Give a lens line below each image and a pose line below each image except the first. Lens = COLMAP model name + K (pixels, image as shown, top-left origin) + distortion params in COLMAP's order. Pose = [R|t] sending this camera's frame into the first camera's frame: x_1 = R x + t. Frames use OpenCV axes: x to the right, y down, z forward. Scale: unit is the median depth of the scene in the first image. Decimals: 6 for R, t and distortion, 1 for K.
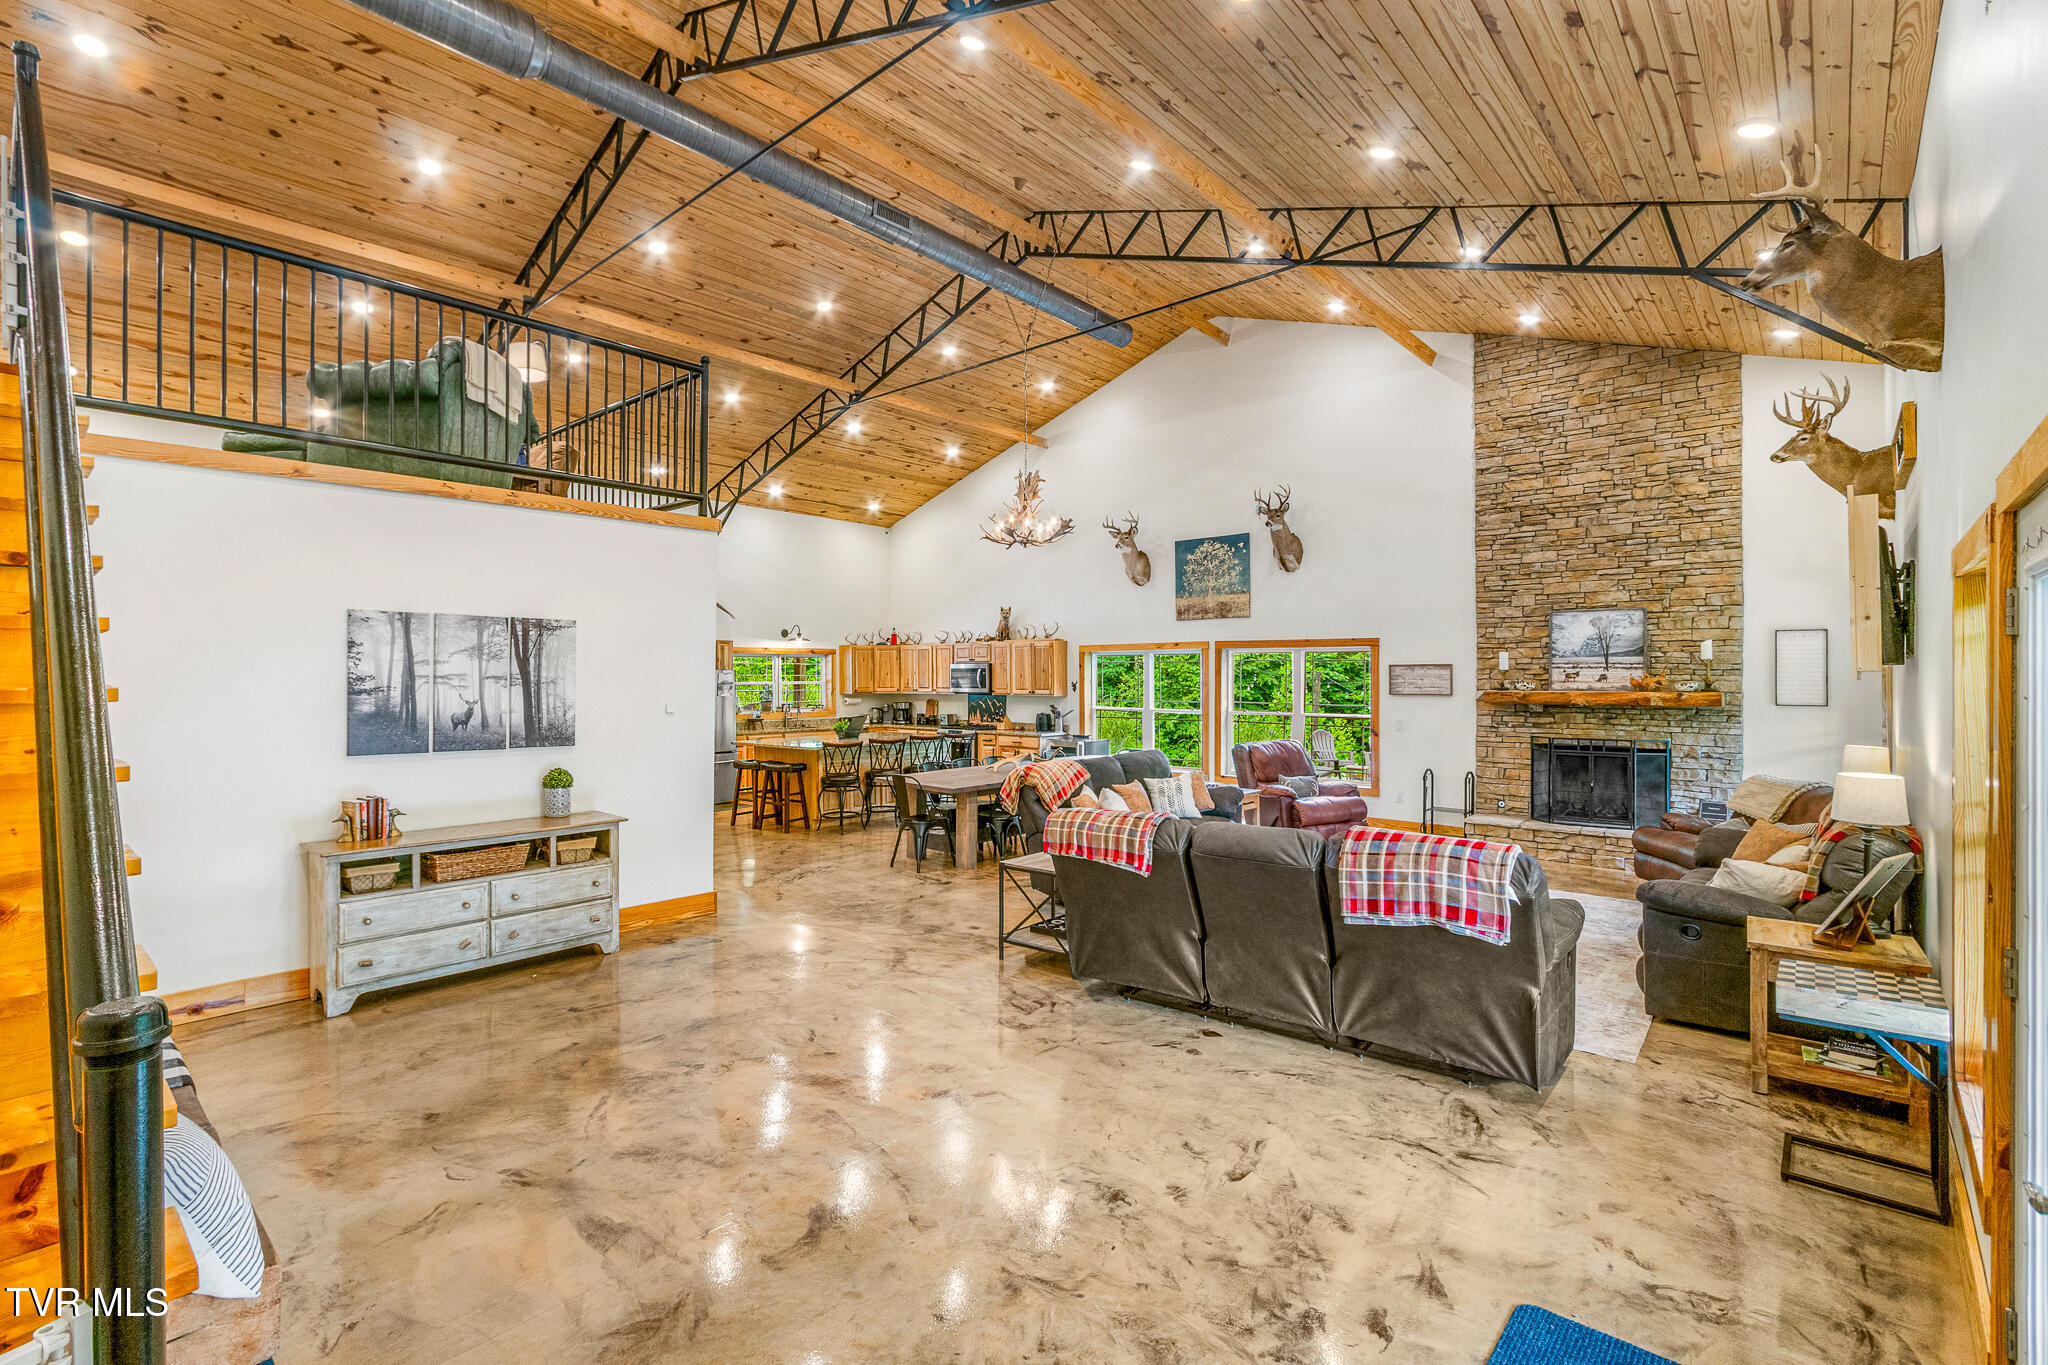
lens RADIAL K [[936.0, 0, 977.9], [0, 936.0, 669.7], [0, 0, 1]] dist [-0.011051, 0.003458]
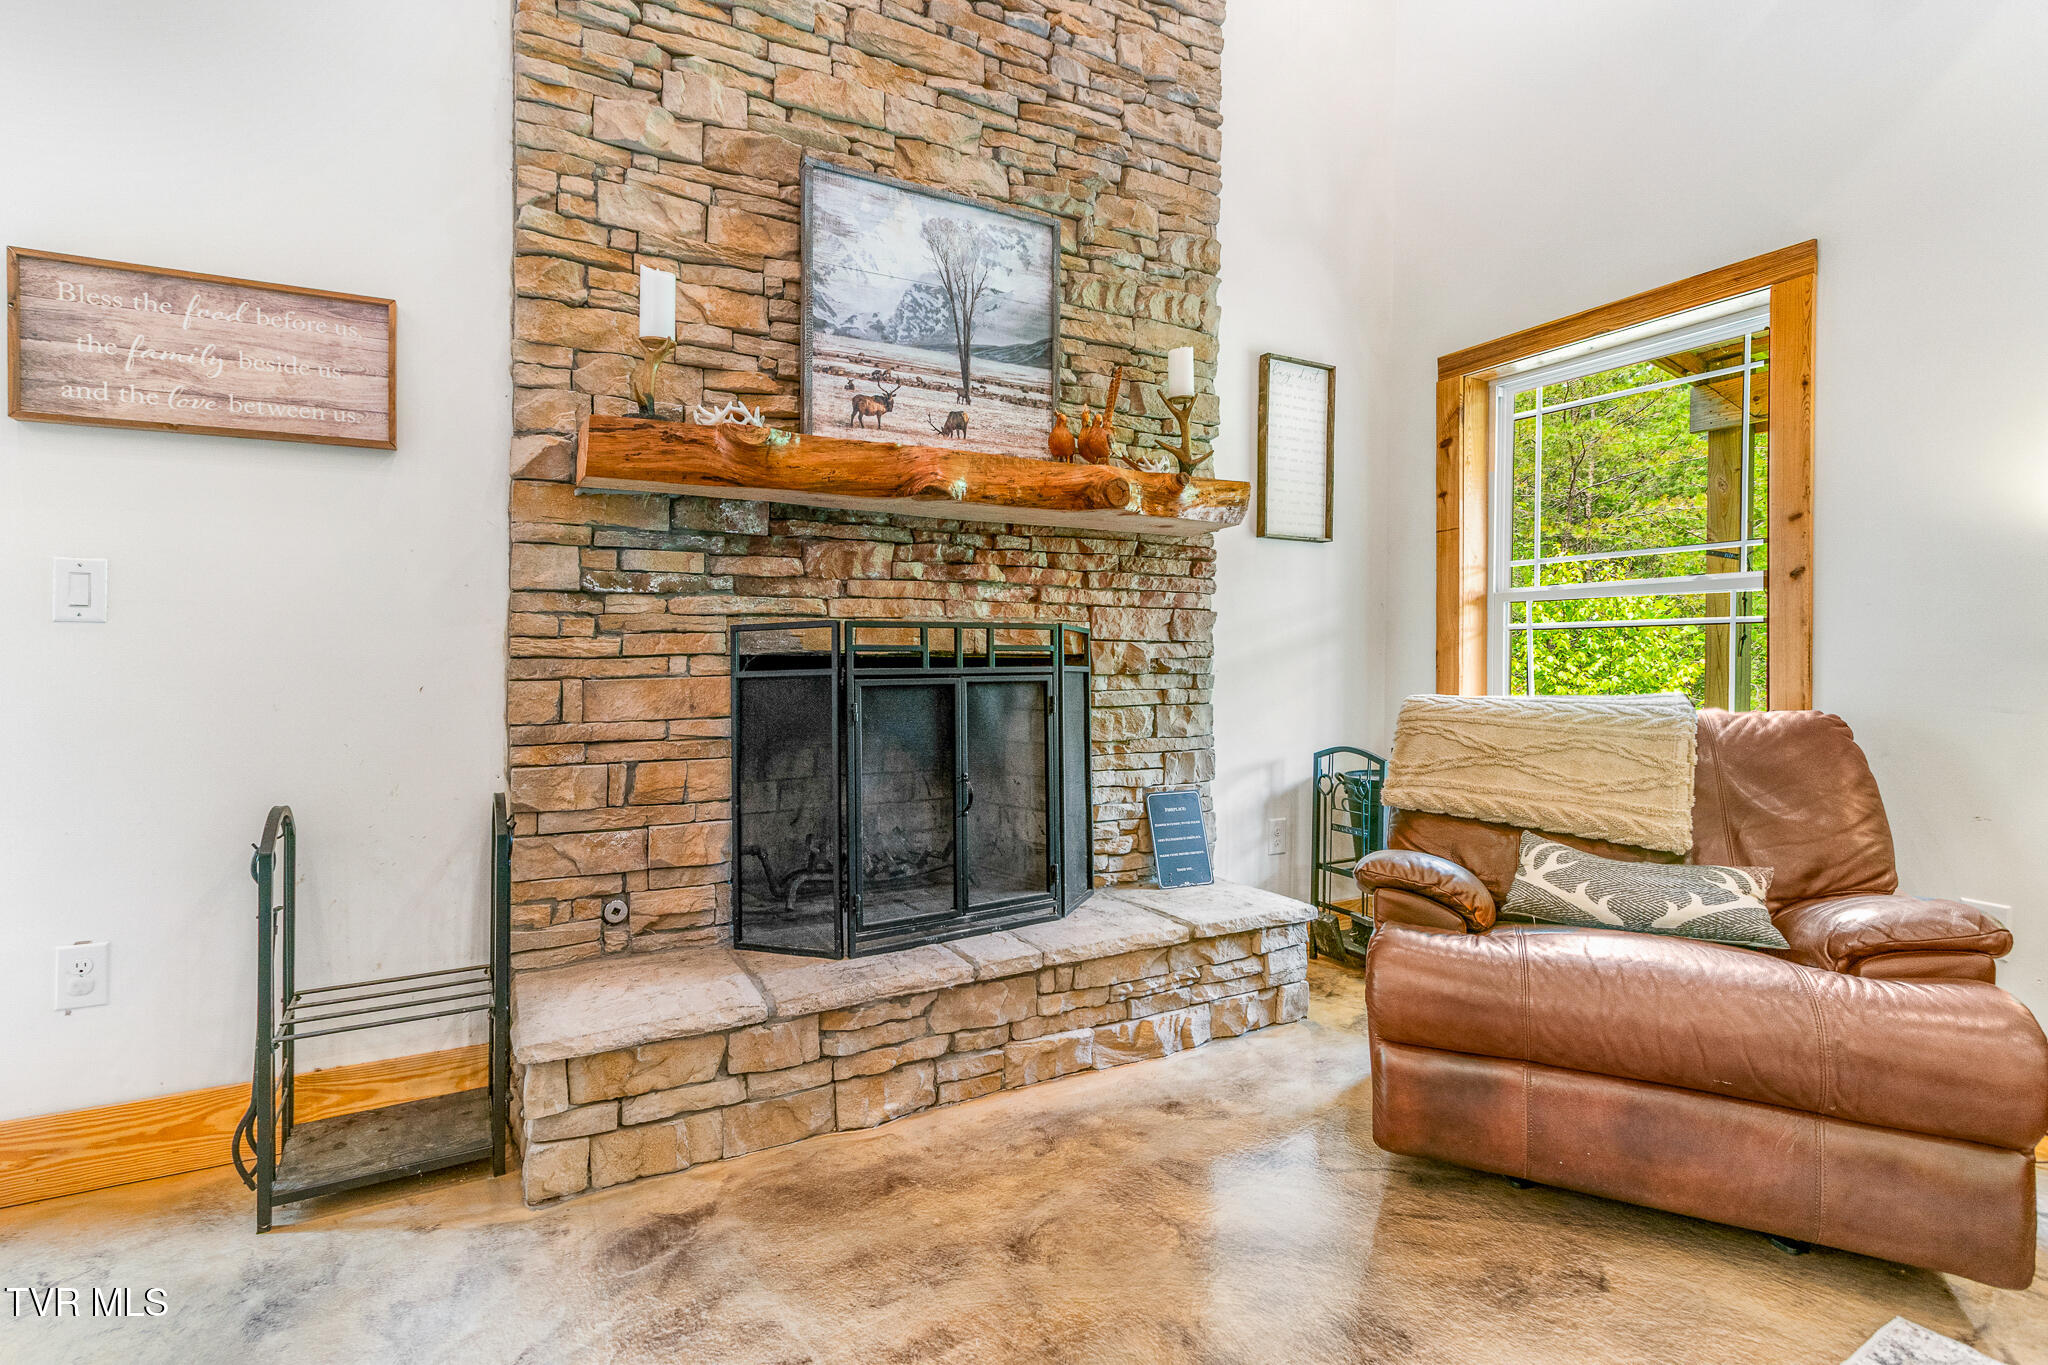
lens RADIAL K [[936.0, 0, 1009.5], [0, 936.0, 644.6], [0, 0, 1]] dist [-0.011051, 0.003458]
pose [[0.334823, 0.004164, 0.942272, 0.387572], [-0.005518, 0.999982, -0.002458, 0.079109], [-0.942265, -0.004377, 0.334840, 0.870497]]
